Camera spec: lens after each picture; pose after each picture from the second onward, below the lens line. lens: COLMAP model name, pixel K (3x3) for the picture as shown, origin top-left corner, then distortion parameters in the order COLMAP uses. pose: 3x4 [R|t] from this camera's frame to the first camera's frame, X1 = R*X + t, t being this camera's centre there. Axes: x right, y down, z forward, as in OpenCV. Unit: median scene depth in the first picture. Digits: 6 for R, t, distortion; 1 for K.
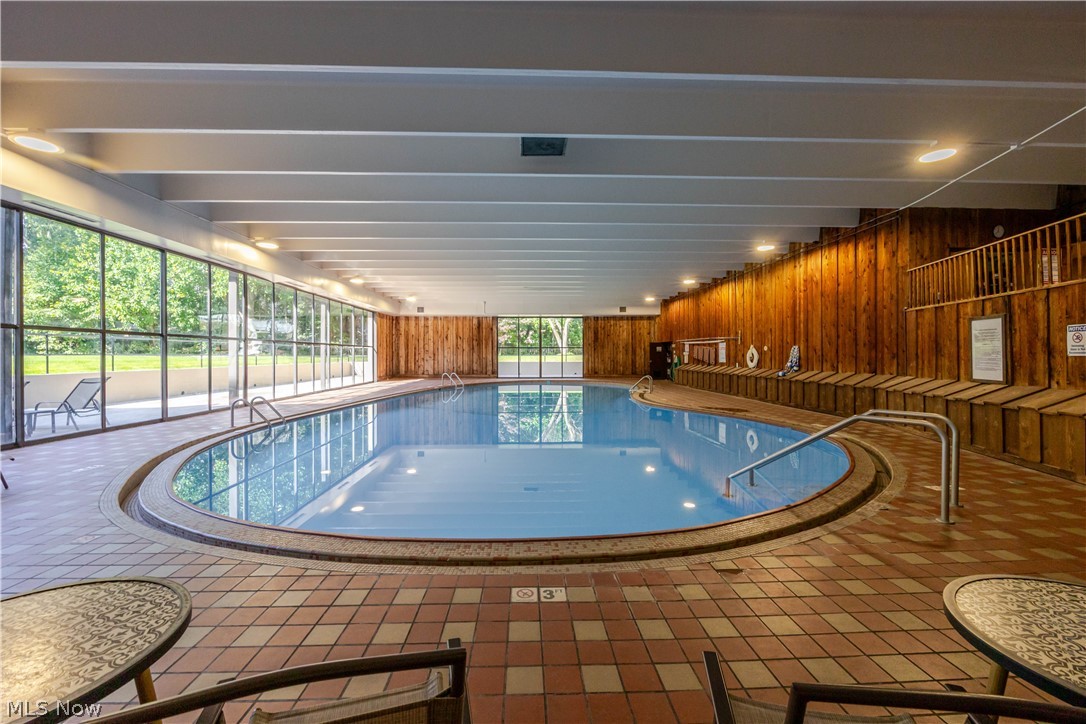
lens RADIAL K [[431.7, 0, 540.8], [0, 431.7, 357.9], [0, 0, 1]] dist [-0.001261, -0.000234]
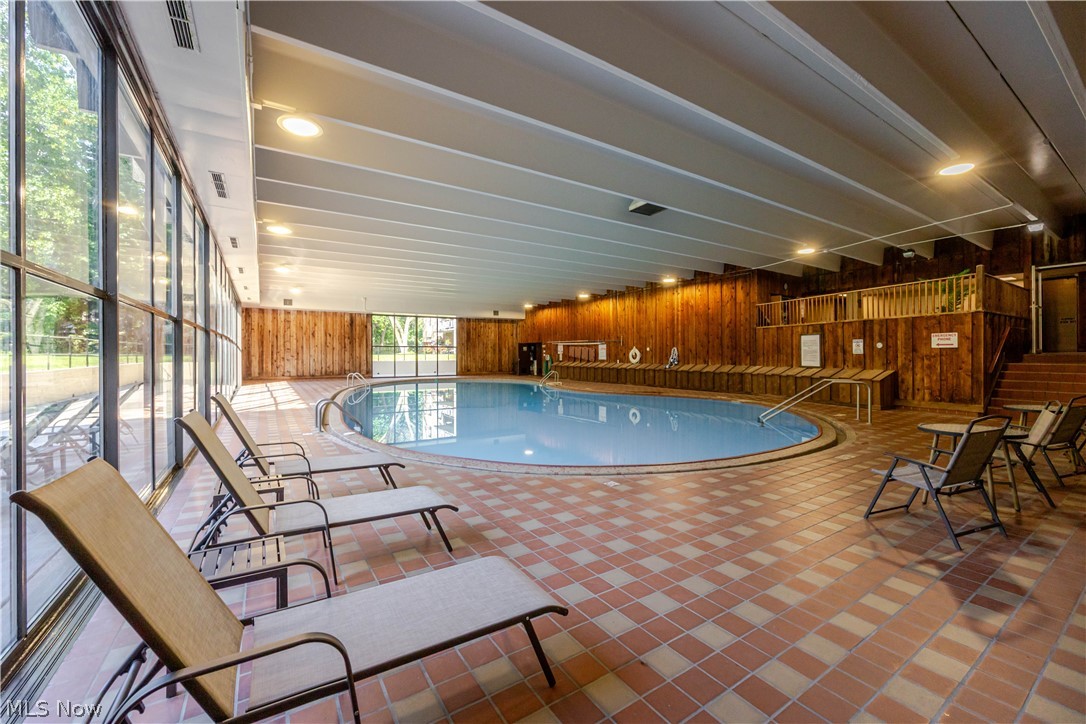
lens RADIAL K [[431.7, 0, 541.1], [0, 431.7, 357.1], [0, 0, 1]] dist [-0.001261, -0.000234]
pose [[0.859556, -0.003010, 0.511033, -0.436435], [0.003378, 0.999994, 0.000208, 0.002278], [-0.511031, 0.001548, 0.859561, -0.025934]]
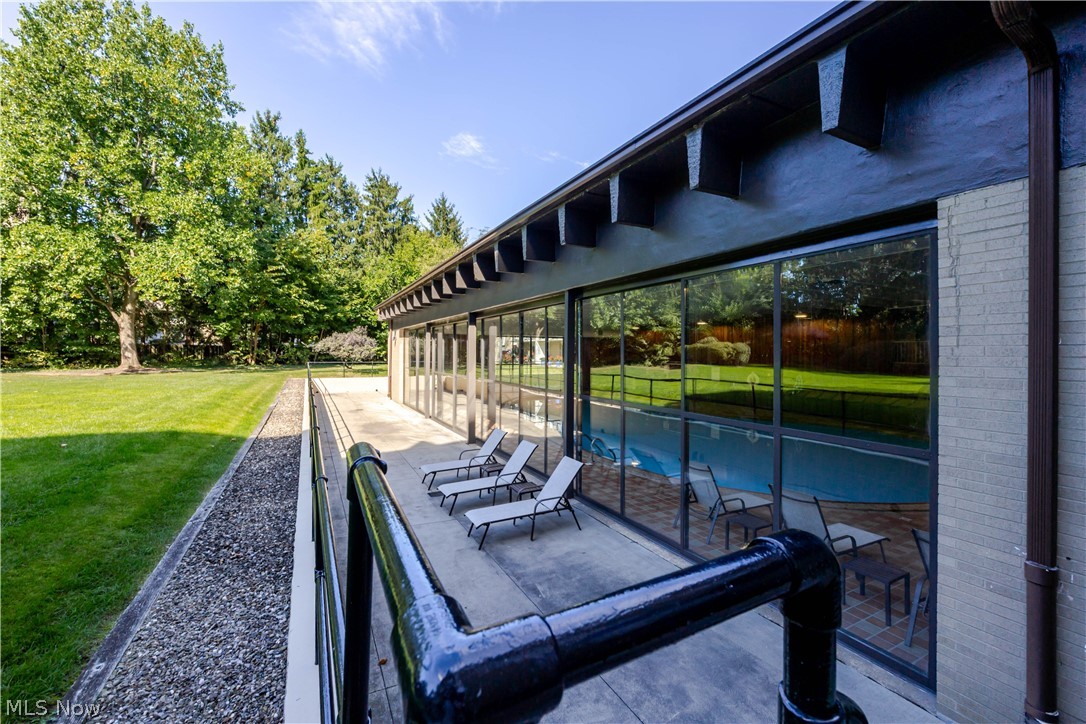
lens RADIAL K [[431.7, 0, 536.9], [0, 431.7, 358.1], [0, 0, 1]] dist [-0.001261, -0.000234]
pose [[0.901200, 0.001675, 0.433401, -0.769225], [-0.003001, 0.999993, 0.002376, -0.070860], [-0.433394, -0.003442, 0.901198, -0.013350]]
